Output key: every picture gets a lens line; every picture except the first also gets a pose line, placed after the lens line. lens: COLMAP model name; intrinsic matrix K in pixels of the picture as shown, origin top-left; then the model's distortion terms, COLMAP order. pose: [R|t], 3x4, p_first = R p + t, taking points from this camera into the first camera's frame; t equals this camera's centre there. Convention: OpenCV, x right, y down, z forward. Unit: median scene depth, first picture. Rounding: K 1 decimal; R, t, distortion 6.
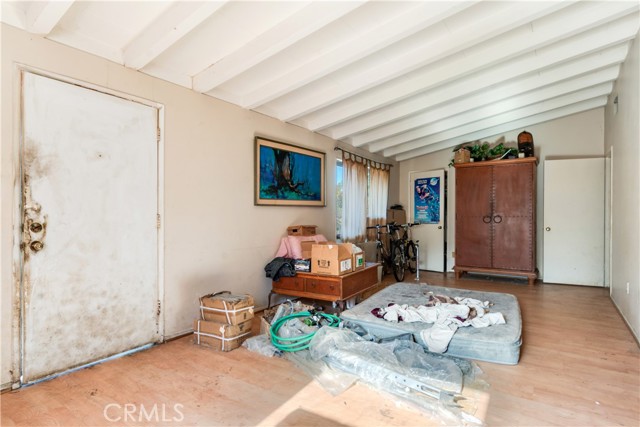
lens RADIAL K [[346.8, 0, 330.8], [0, 346.8, 217.9], [0, 0, 1]] dist [0.010965, 0.000013]
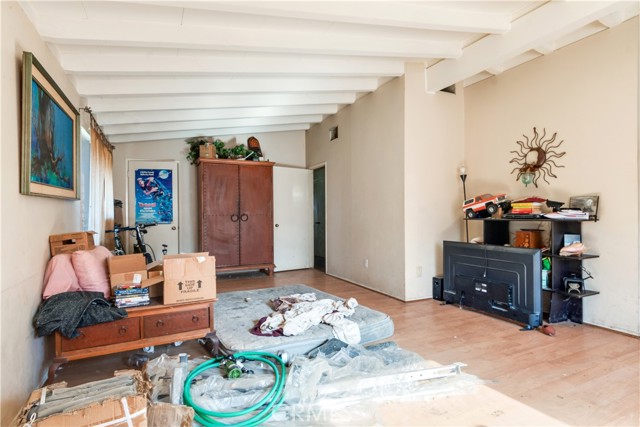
lens RADIAL K [[346.8, 0, 330.8], [0, 346.8, 217.9], [0, 0, 1]] dist [0.010965, 0.000013]
pose [[0.489664, -0.013750, 0.871803, -0.392336], [0.010799, 0.999895, 0.009705, -0.003229], [-0.871845, 0.004662, 0.489761, 0.357015]]
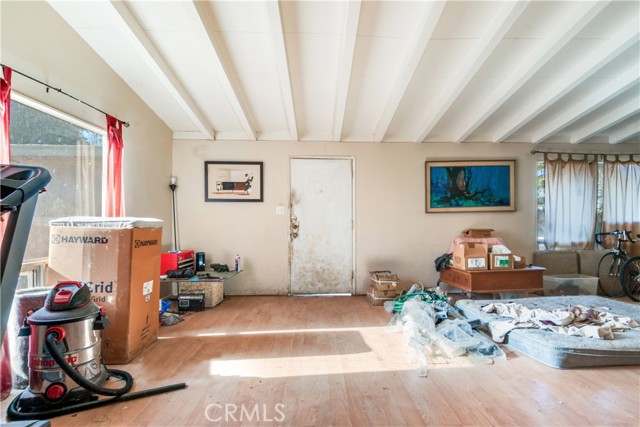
lens RADIAL K [[346.8, 0, 330.8], [0, 346.8, 217.9], [0, 0, 1]] dist [0.010965, 0.000013]
pose [[0.590643, -0.011737, -0.806847, 0.580840], [0.003022, 0.999919, -0.012334, -0.001460], [0.806927, 0.004847, 0.590631, -0.073874]]
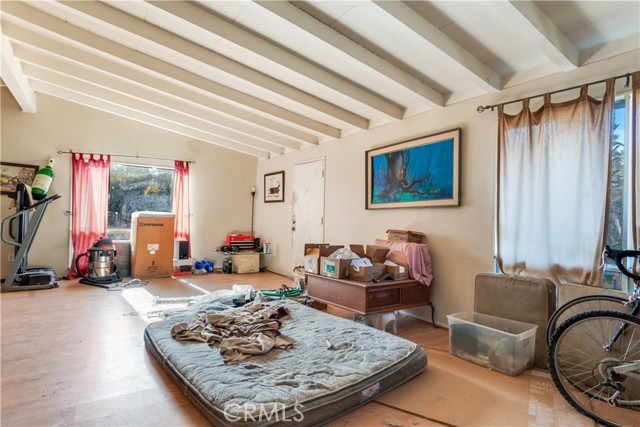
lens RADIAL K [[346.8, 0, 330.8], [0, 346.8, 217.9], [0, 0, 1]] dist [0.010965, 0.000013]
pose [[-0.370692, -0.013687, -0.928655, 0.825539], [-0.026689, 0.999635, -0.004080, -0.000691], [0.928372, 0.023272, -0.370922, 1.194406]]
